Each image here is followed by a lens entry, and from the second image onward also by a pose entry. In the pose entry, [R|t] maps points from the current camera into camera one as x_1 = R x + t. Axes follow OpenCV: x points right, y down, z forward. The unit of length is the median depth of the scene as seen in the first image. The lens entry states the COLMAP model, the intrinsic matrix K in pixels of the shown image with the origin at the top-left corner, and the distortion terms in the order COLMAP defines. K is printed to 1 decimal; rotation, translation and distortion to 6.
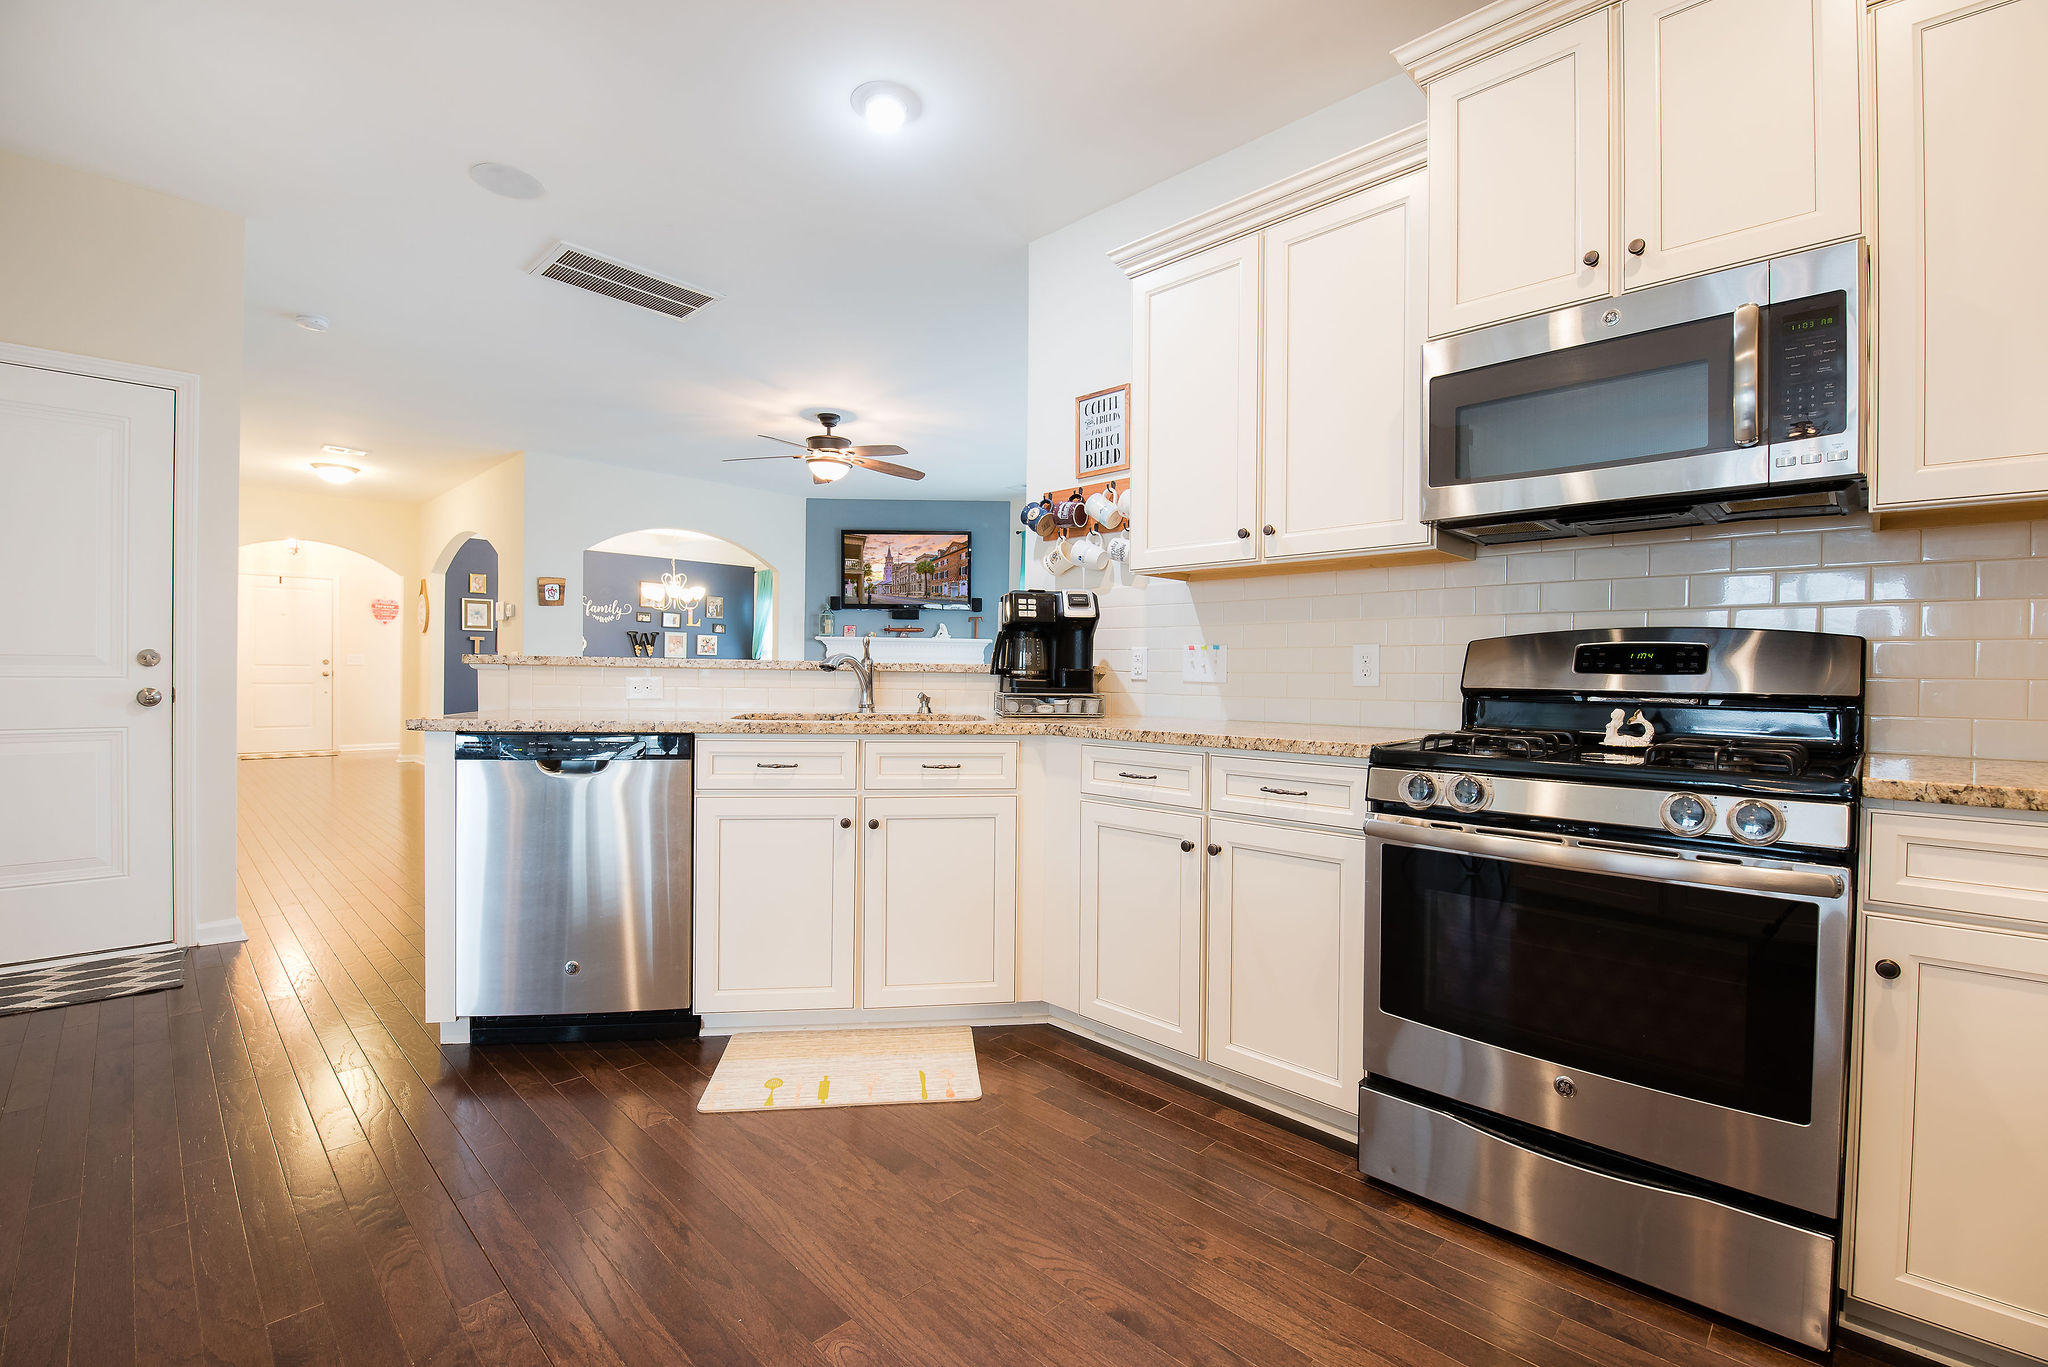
lens RADIAL K [[872.9, 0, 1022.4], [0, 872.9, 671.3], [0, 0, 1]] dist [-0.022668, -0.000179]
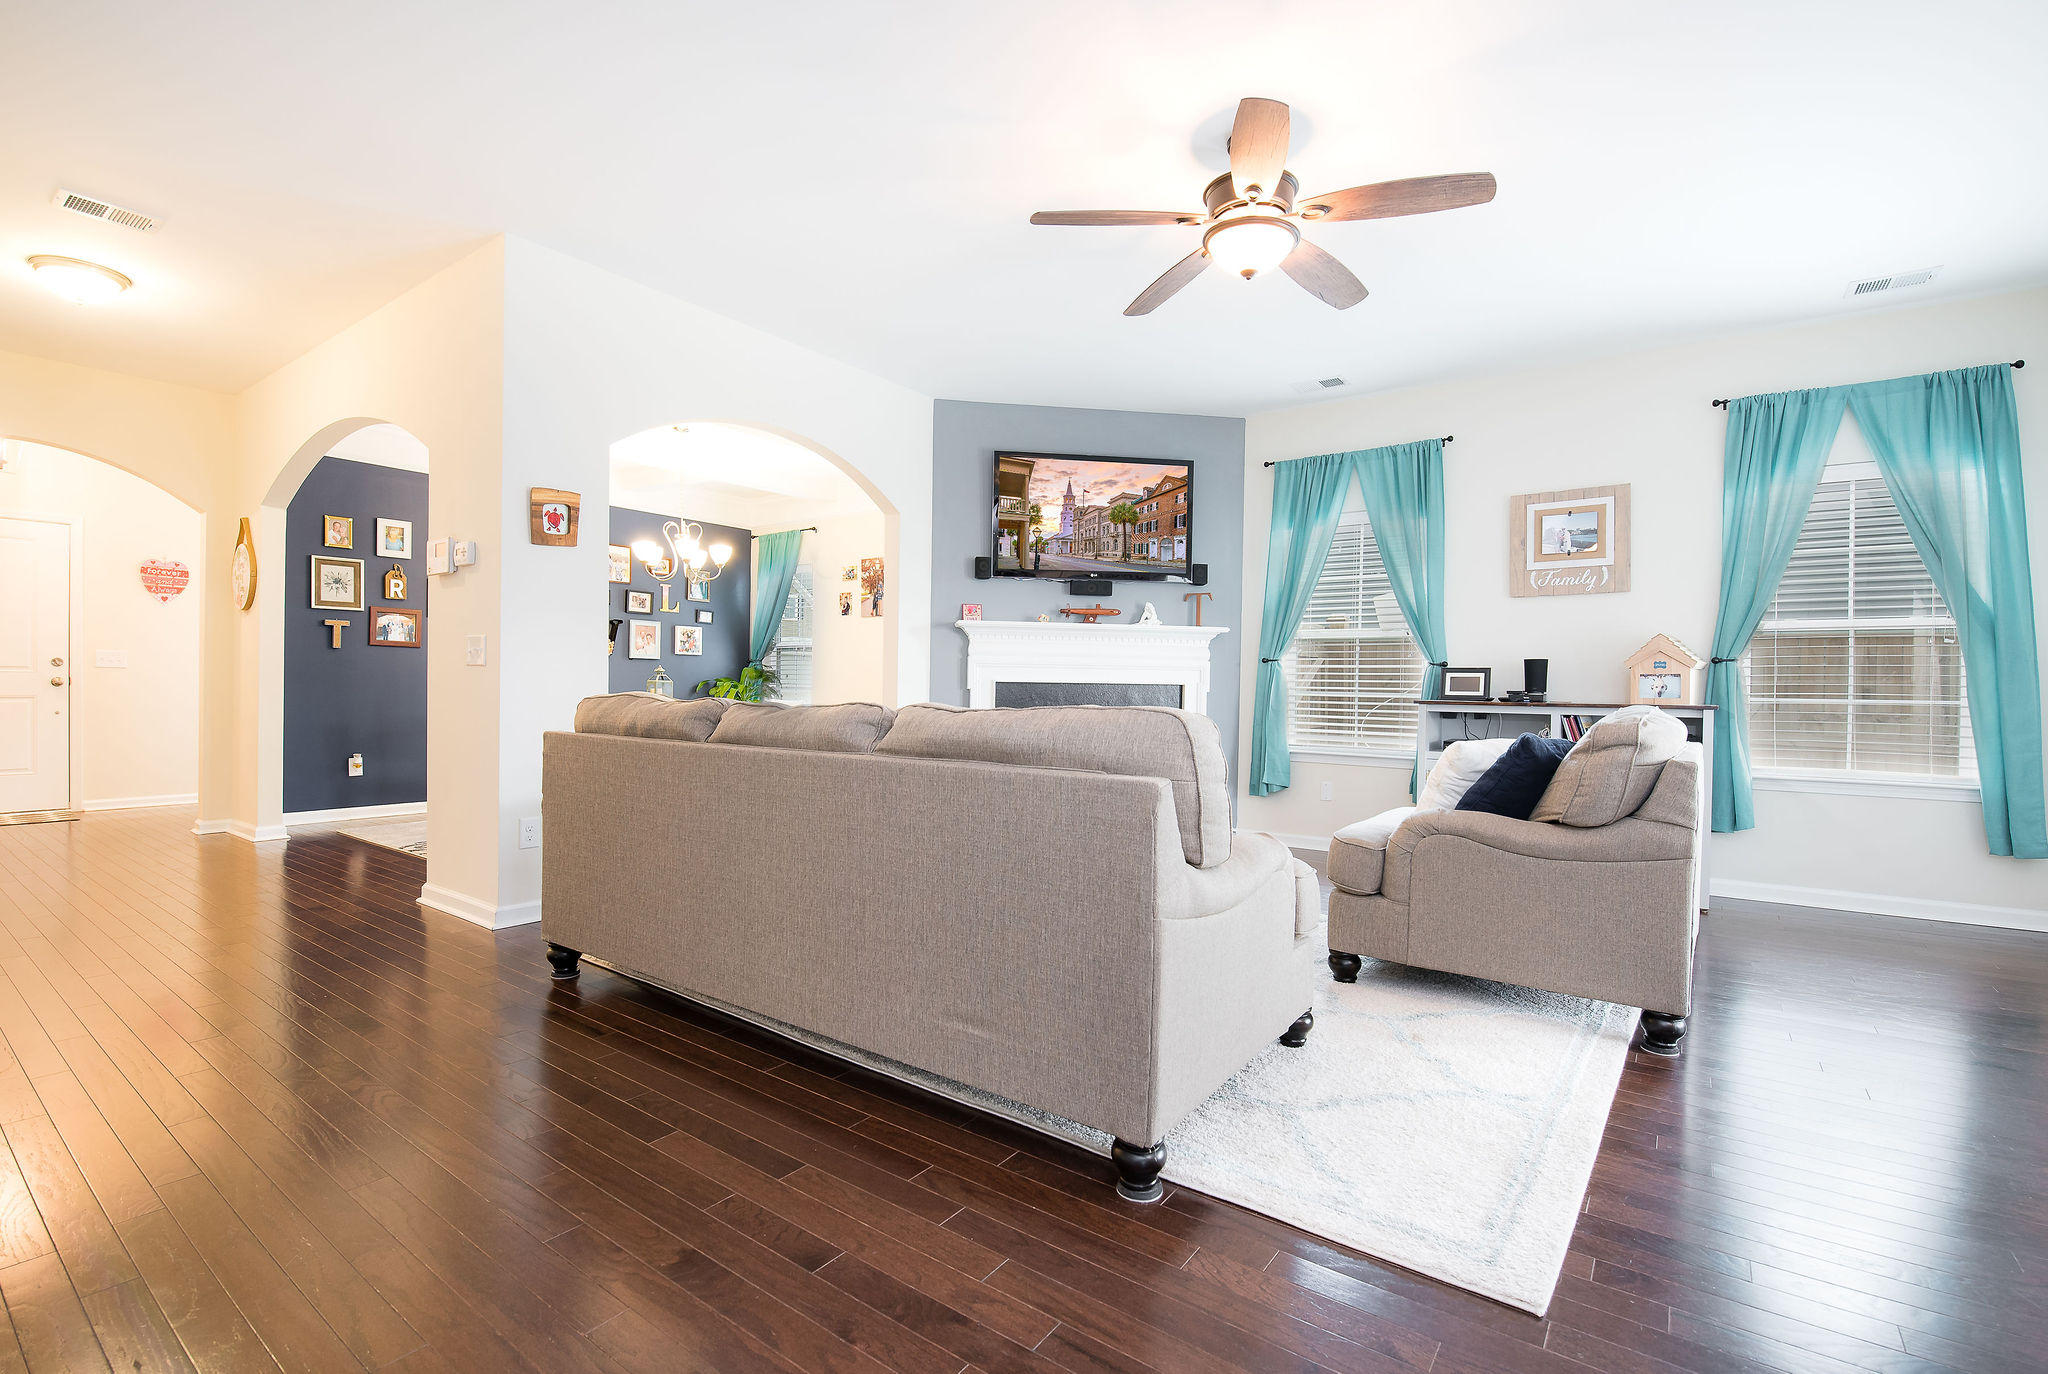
lens RADIAL K [[920.5, 0, 1023.3], [0, 920.5, 685.5], [0, 0, 1]] dist [-0.009101, -0.001974]
pose [[0.990823, 0.000515, 0.135167, -0.275385], [-0.000792, 0.999998, 0.001995, 0.005754], [-0.135165, -0.002084, 0.990821, 0.339589]]
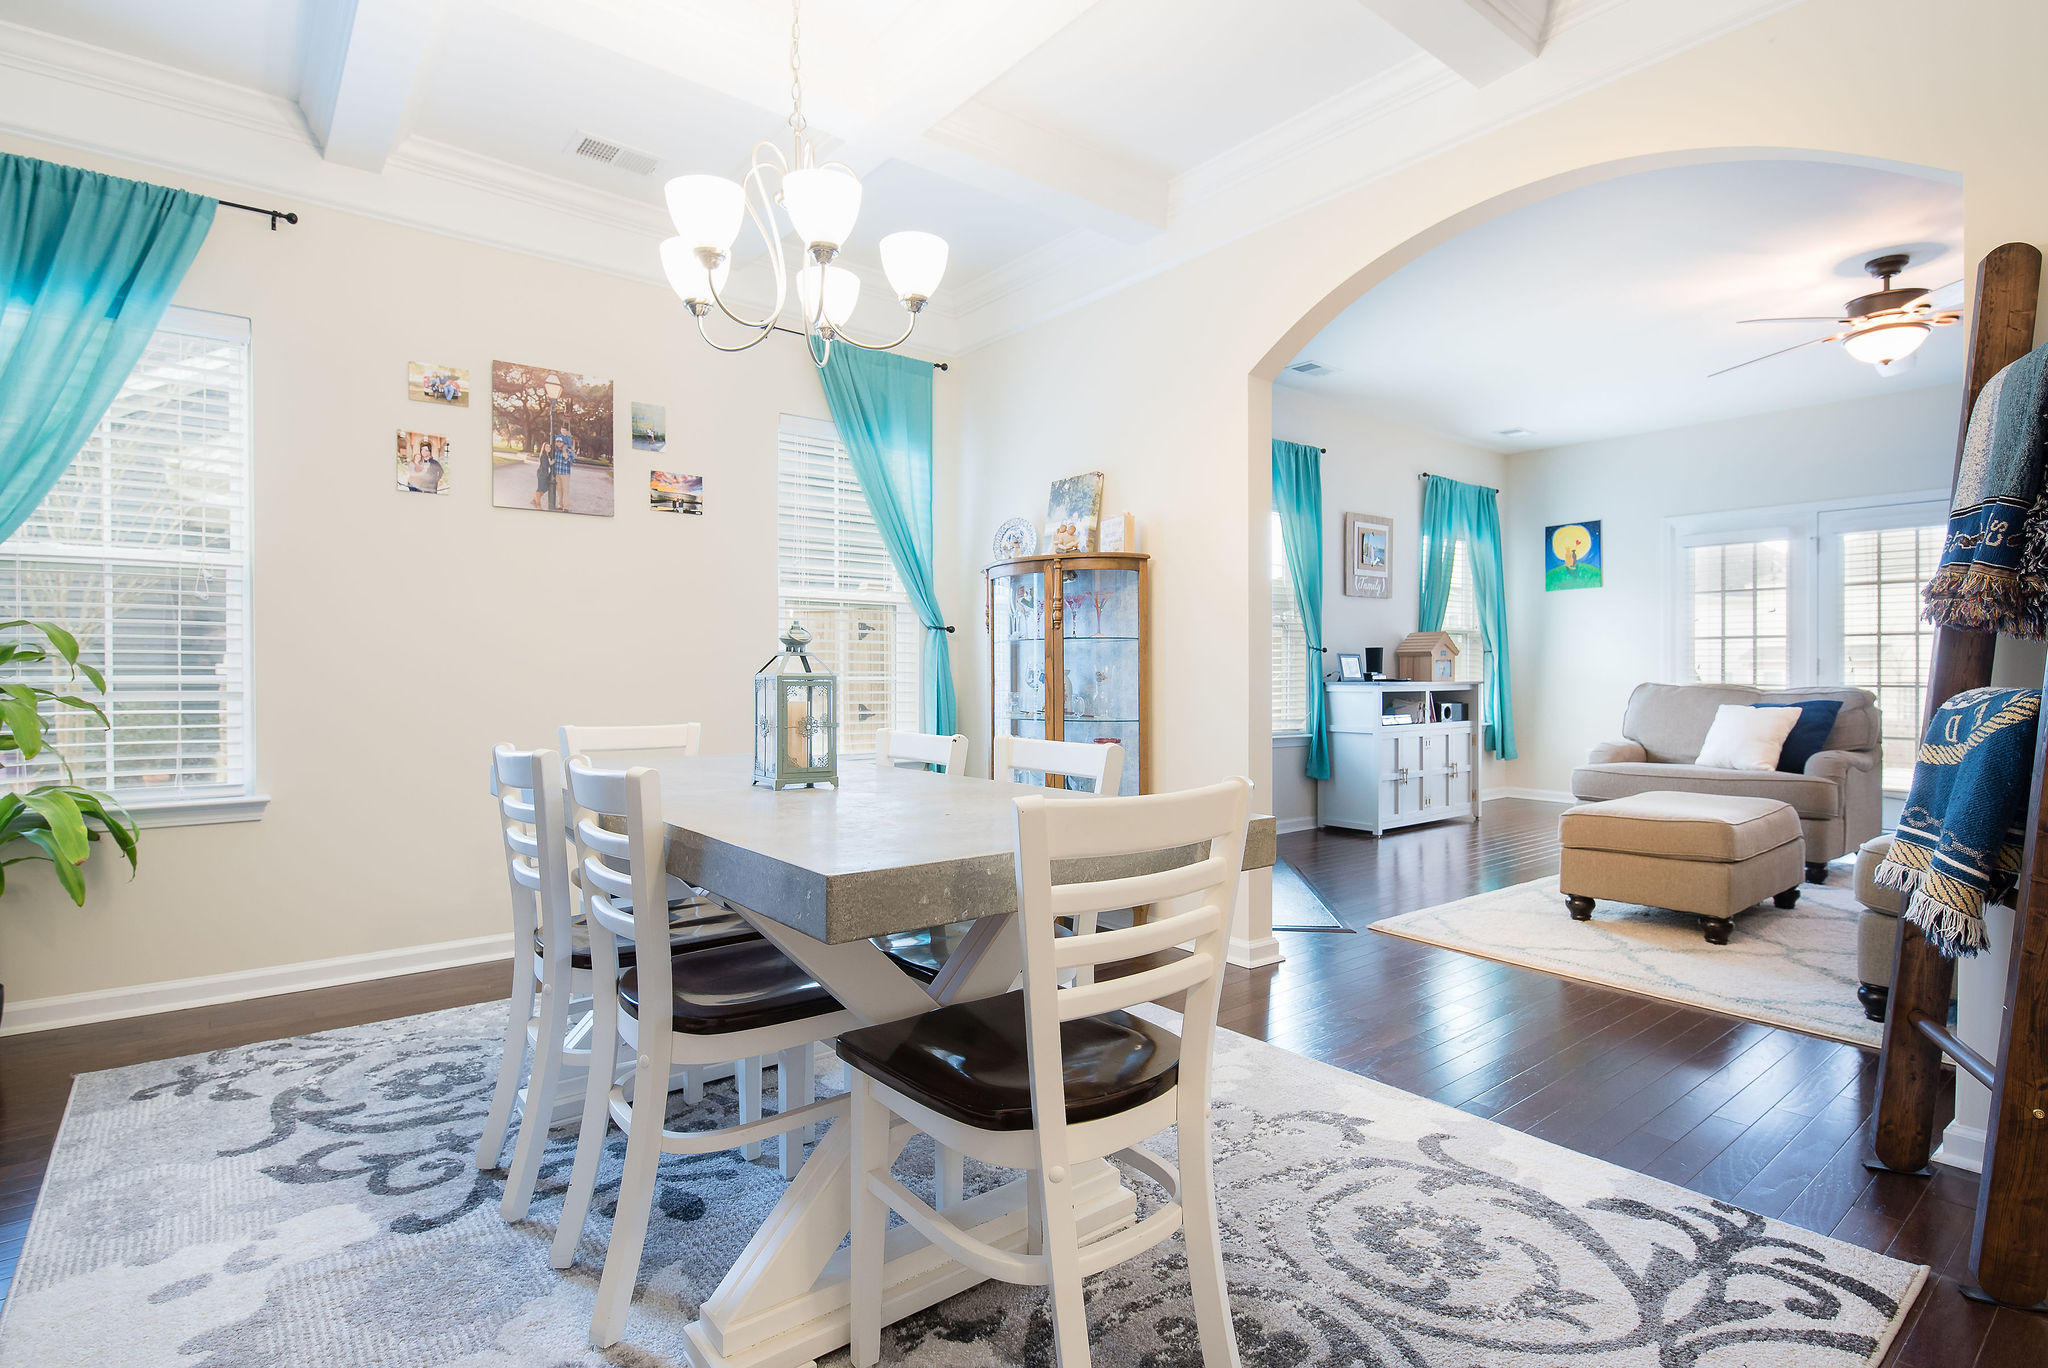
lens RADIAL K [[994.8, 0, 1023.3], [0, 994.8, 679.8], [0, 0, 1]] dist [-0.001312, -0.000099]
pose [[0.126435, -0.015698, 0.991851, -0.592118], [0.005163, 0.999872, 0.015167, 0.003166], [-0.991961, 0.003203, 0.126500, 0.877372]]
